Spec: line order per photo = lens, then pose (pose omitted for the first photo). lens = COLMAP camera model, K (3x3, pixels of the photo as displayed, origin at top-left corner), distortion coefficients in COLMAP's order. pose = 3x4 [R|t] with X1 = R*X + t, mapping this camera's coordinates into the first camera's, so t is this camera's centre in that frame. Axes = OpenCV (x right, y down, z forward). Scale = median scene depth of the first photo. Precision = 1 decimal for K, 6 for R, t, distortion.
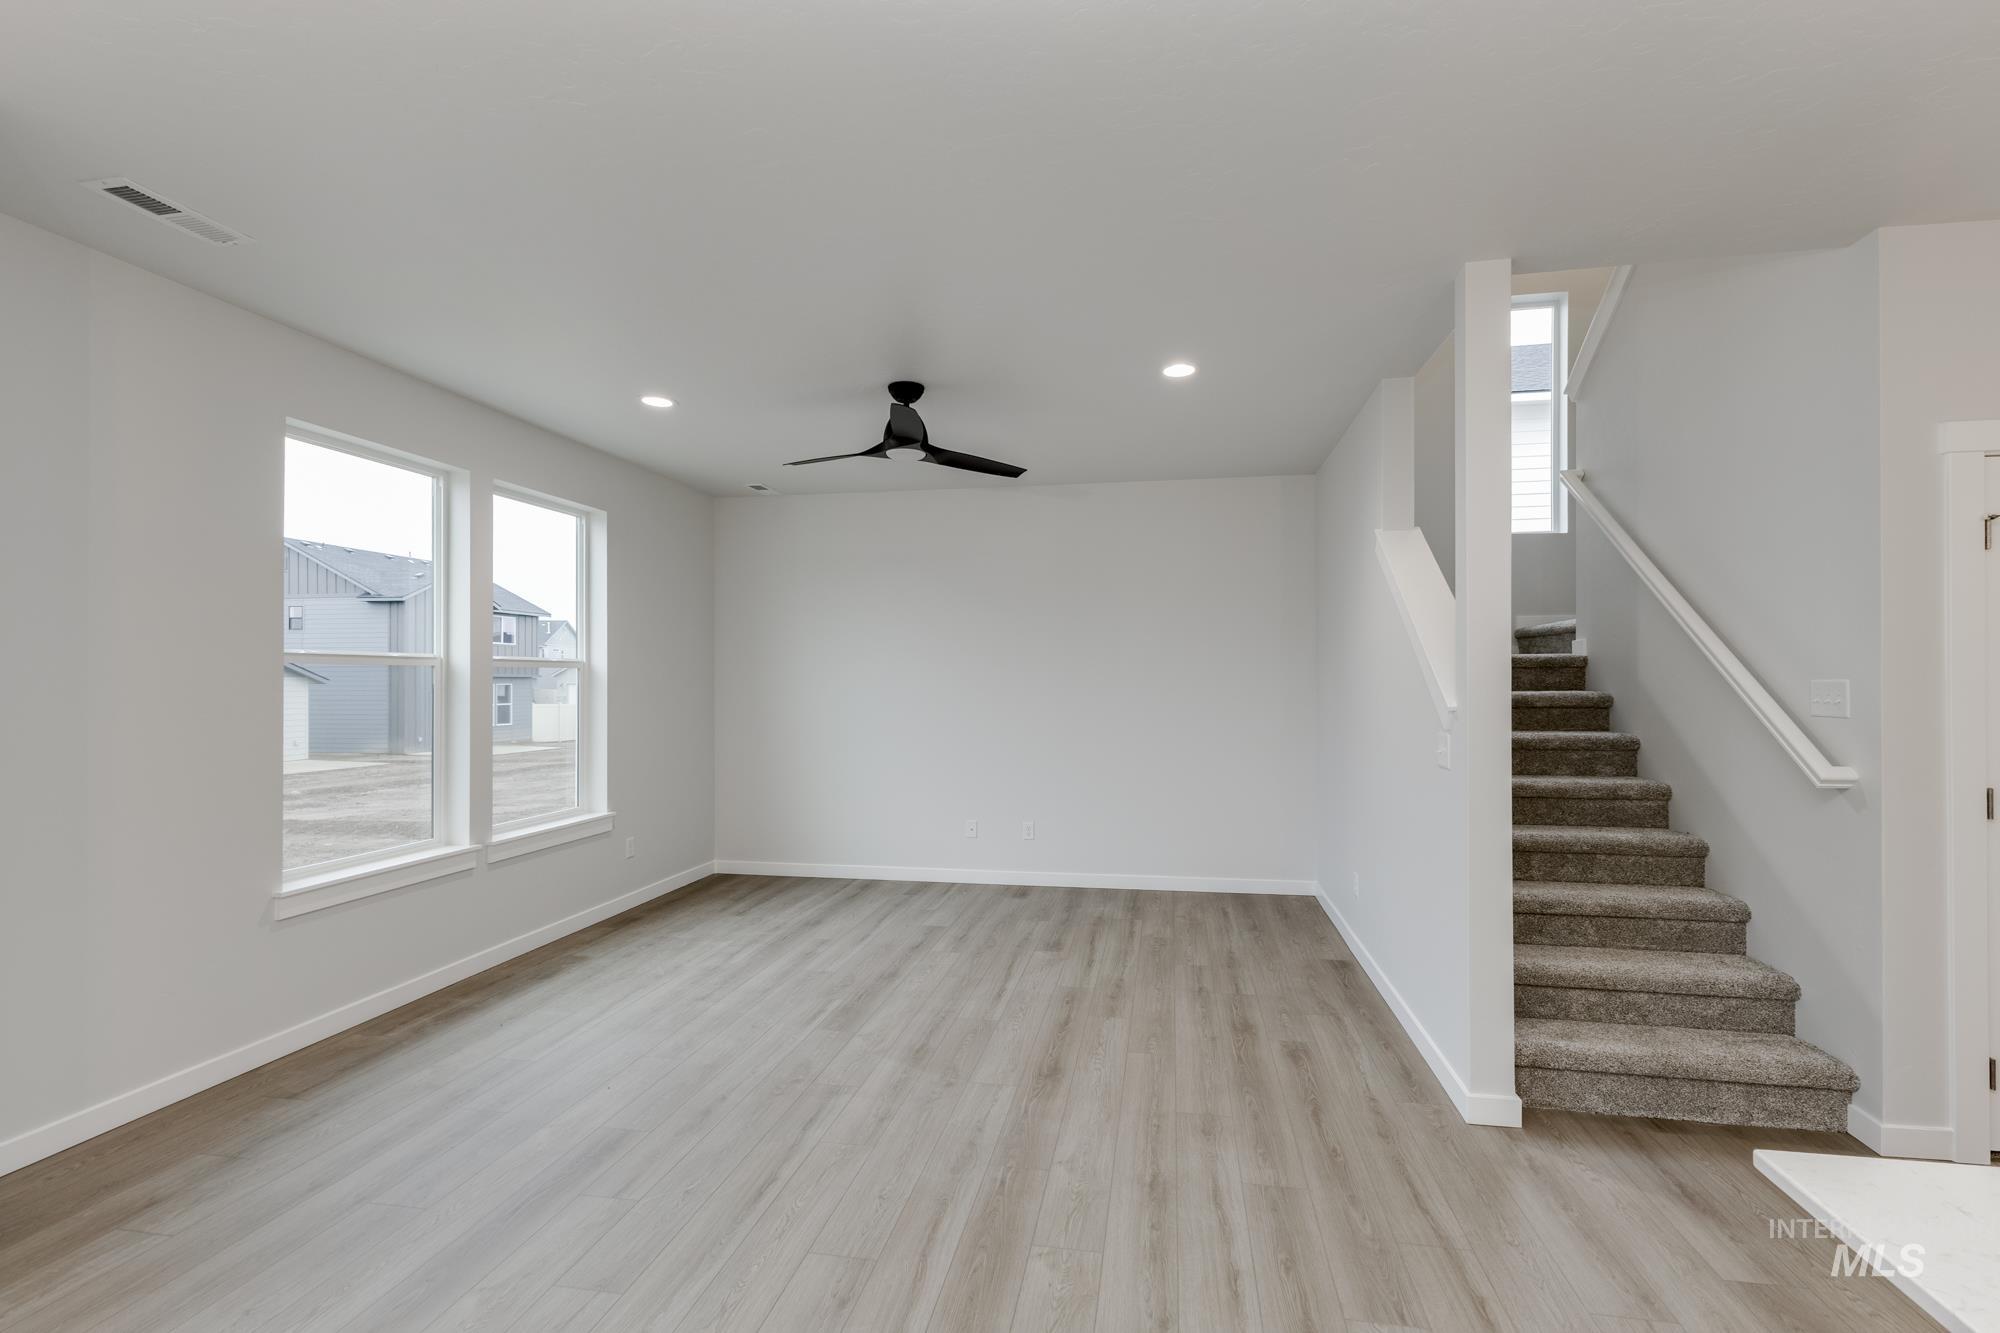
lens RADIAL K [[879.4, 0, 1024.3], [0, 879.4, 674.8], [0, 0, 1]] dist [0.001326, -0.000019]
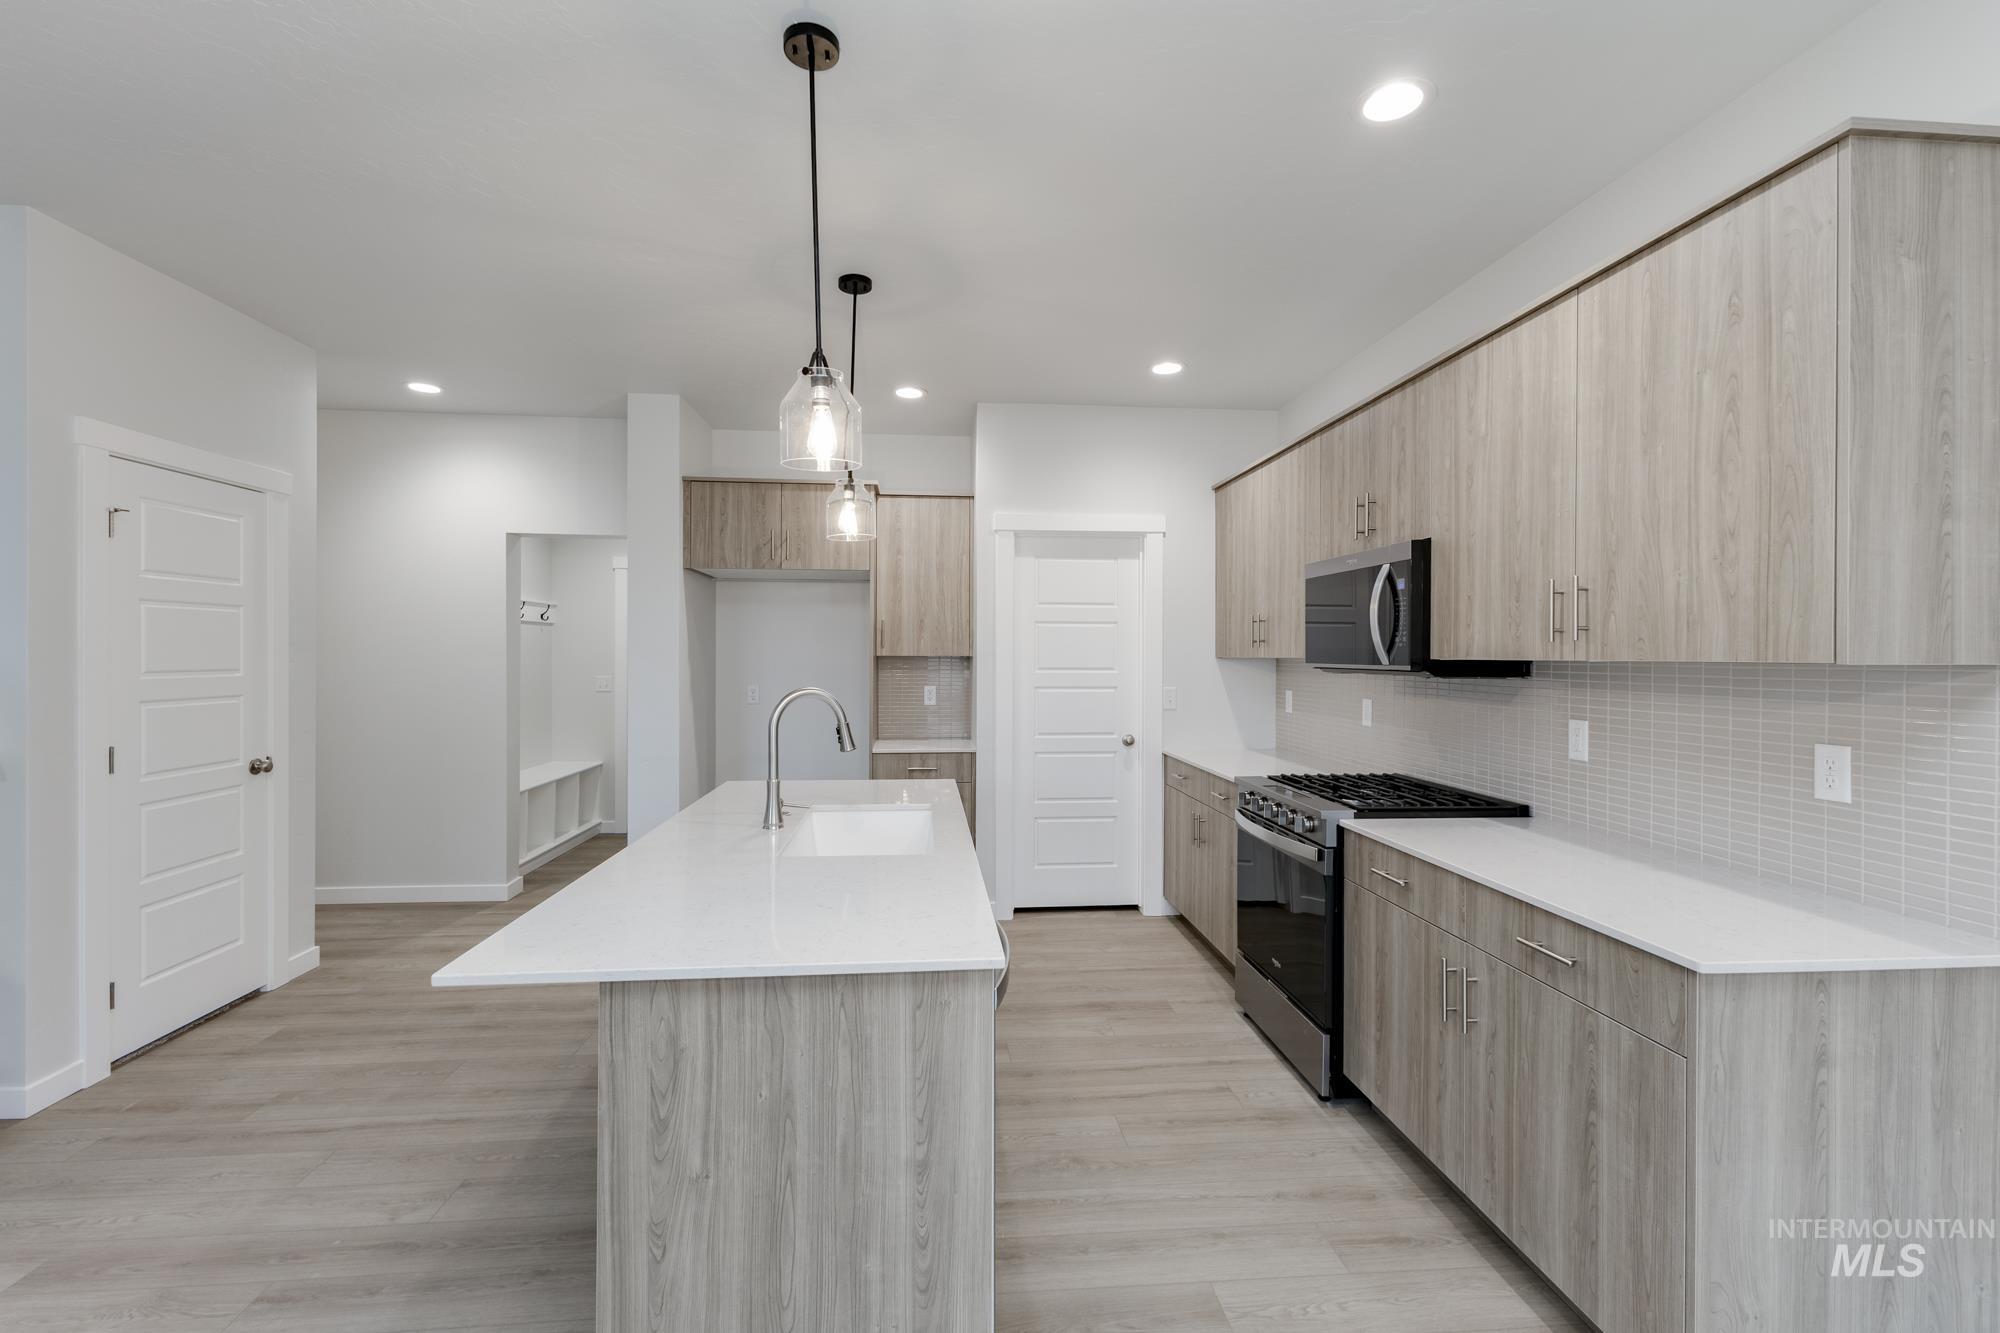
lens RADIAL K [[873.9, 0, 1001.1], [0, 873.9, 657.1], [0, 0, 1]] dist [0.001954, 0.000230]
pose [[-0.253539, -0.001853, 0.967324, -0.209589], [-0.009104, 0.999958, -0.000471, 0.001574], [-0.967282, -0.008926, -0.253545, 0.120793]]
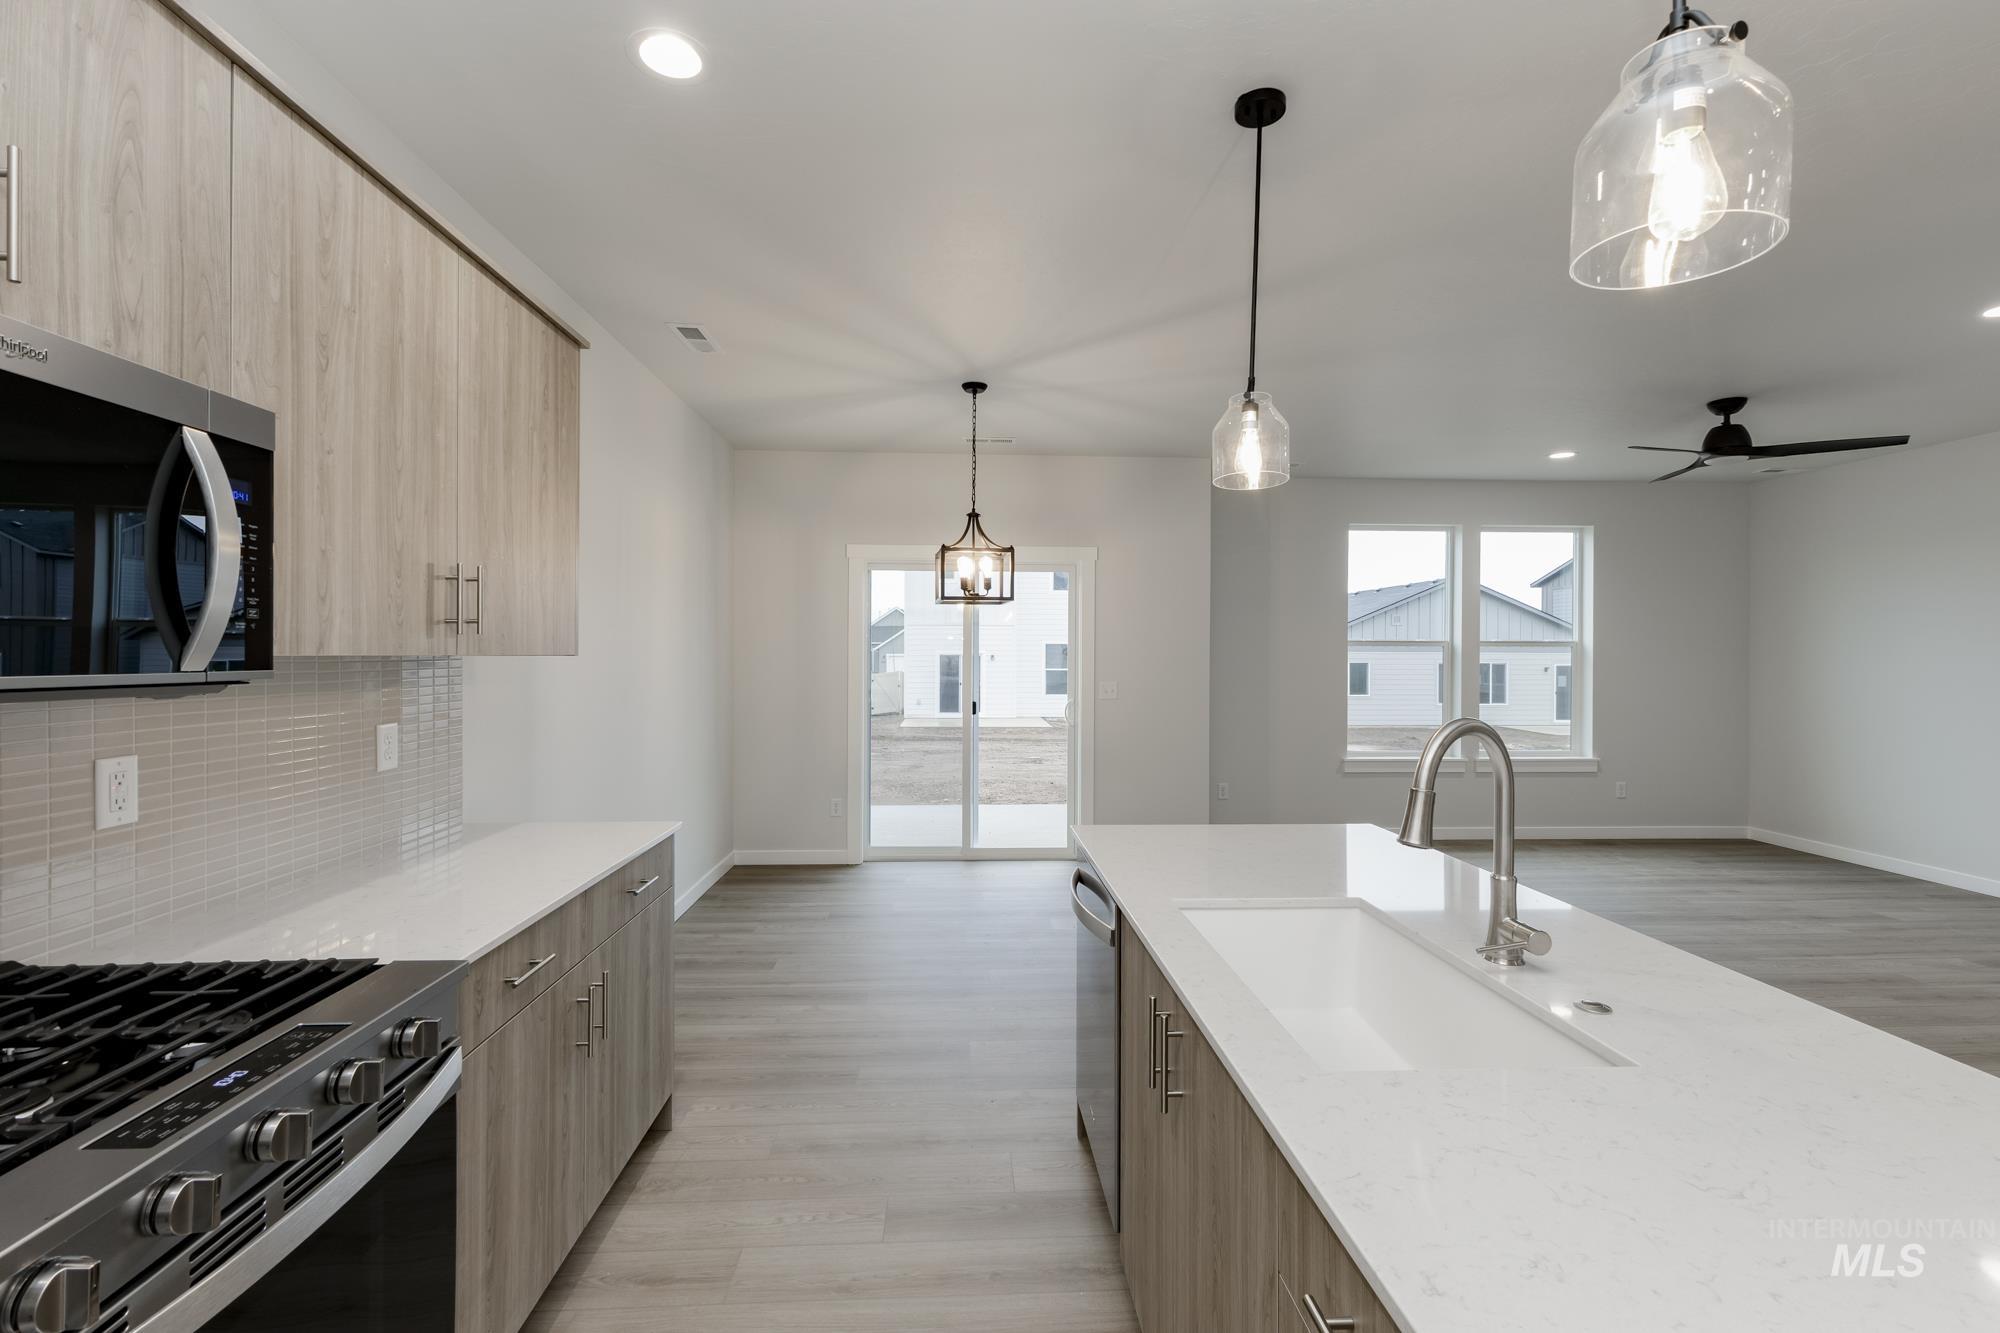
lens RADIAL K [[873.9, 0, 1001.1], [0, 873.9, 657.1], [0, 0, 1]] dist [0.001954, 0.000230]
pose [[0.214550, 0.006353, -0.976692, 0.846166], [0.001195, 0.999976, 0.006767, -0.002003], [0.976712, -0.002619, 0.214537, -0.188119]]
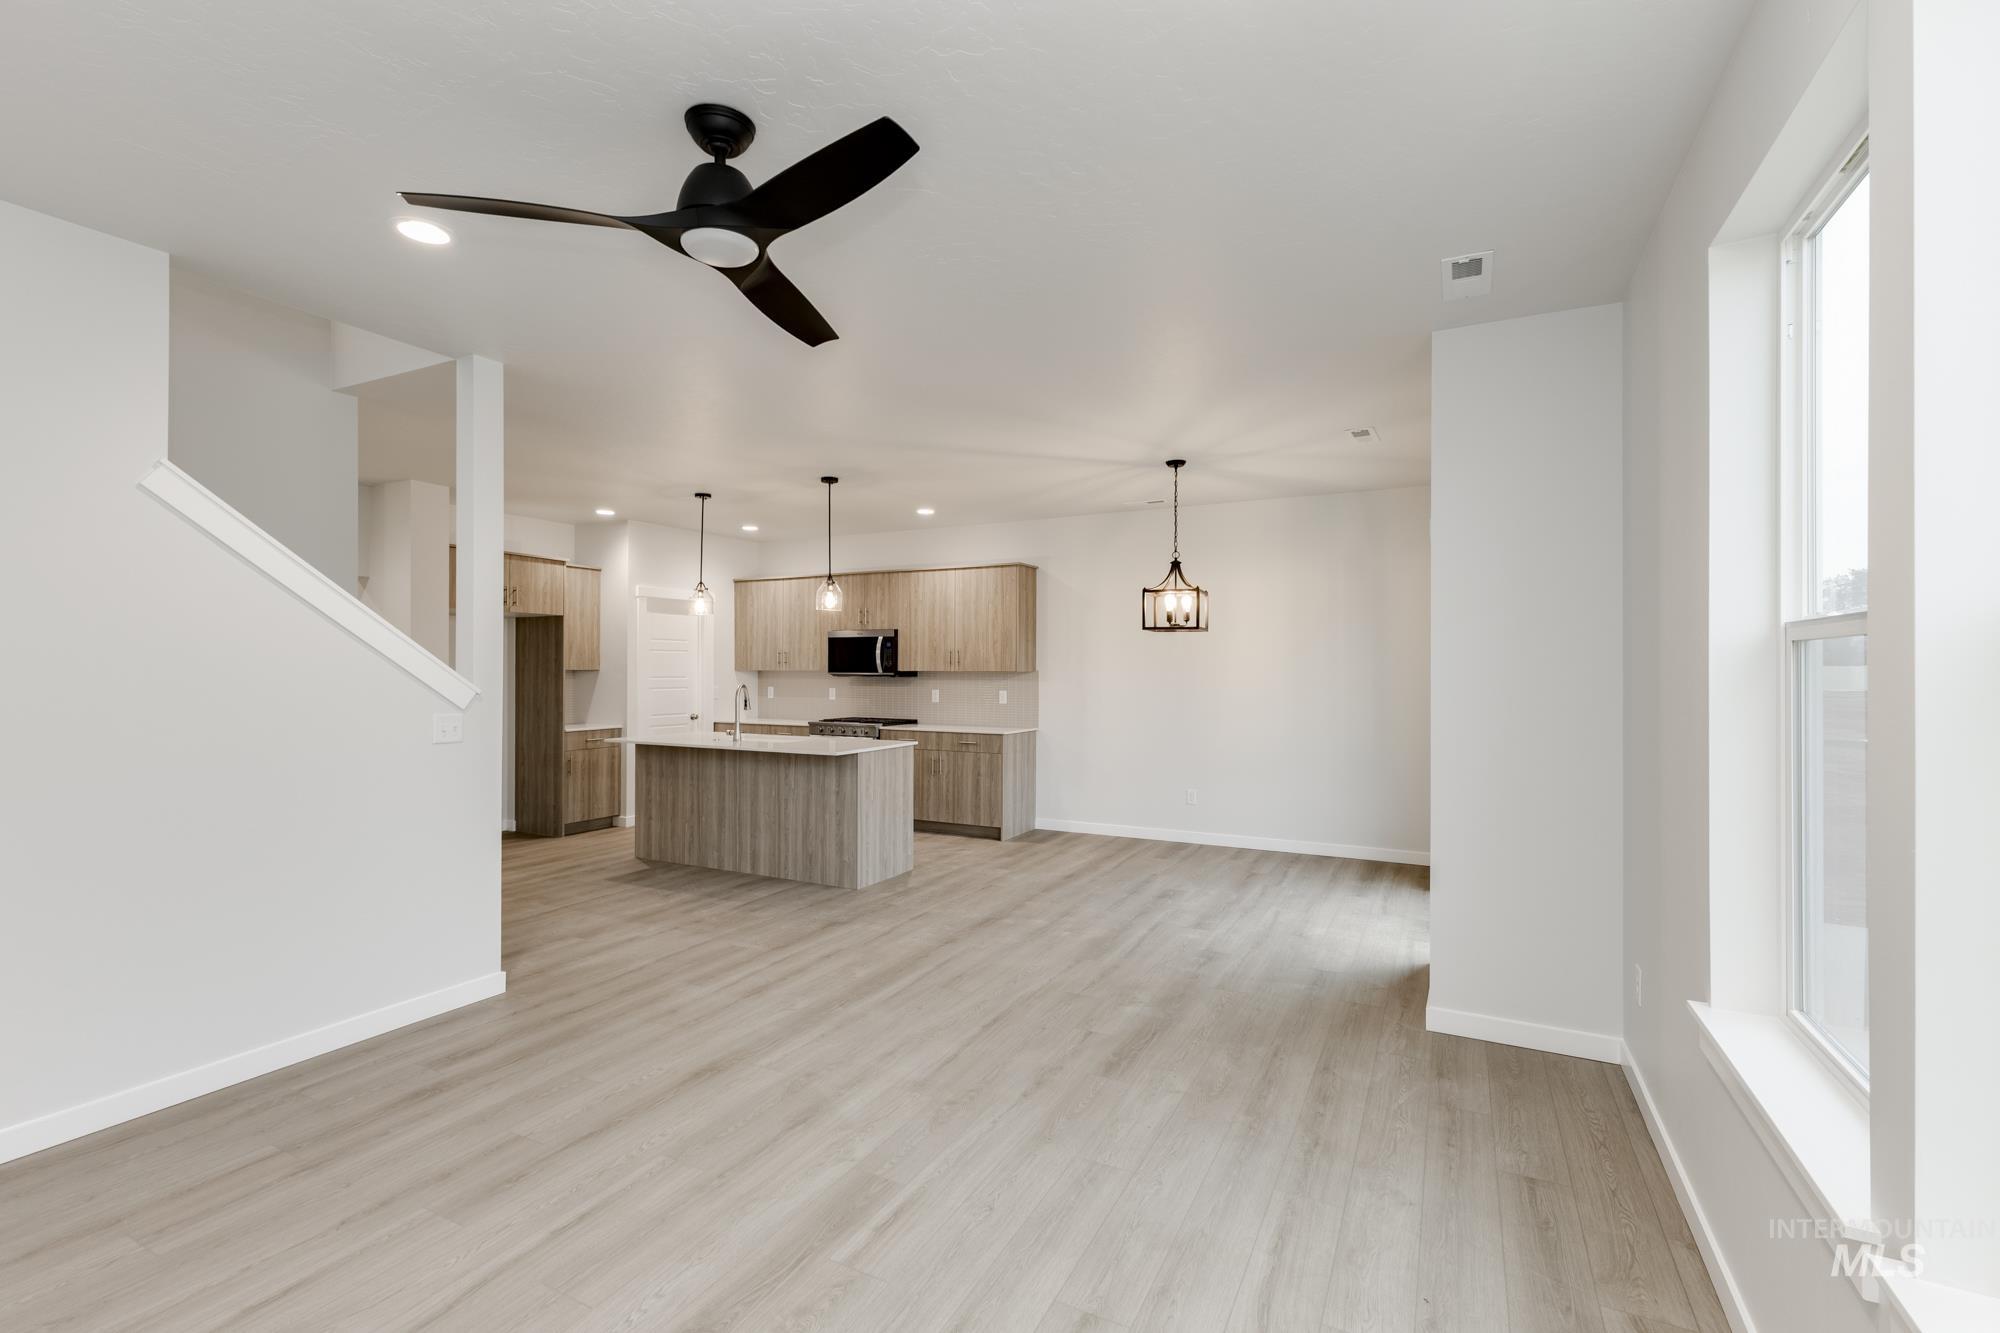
lens RADIAL K [[873.9, 0, 1001.1], [0, 873.9, 657.1], [0, 0, 1]] dist [0.001954, 0.000230]
pose [[-0.951131, 0.002762, 0.308774, -0.500758], [-0.003539, 0.999797, -0.019845, 0.007985], [-0.308766, -0.019968, -0.950928, 1.574002]]
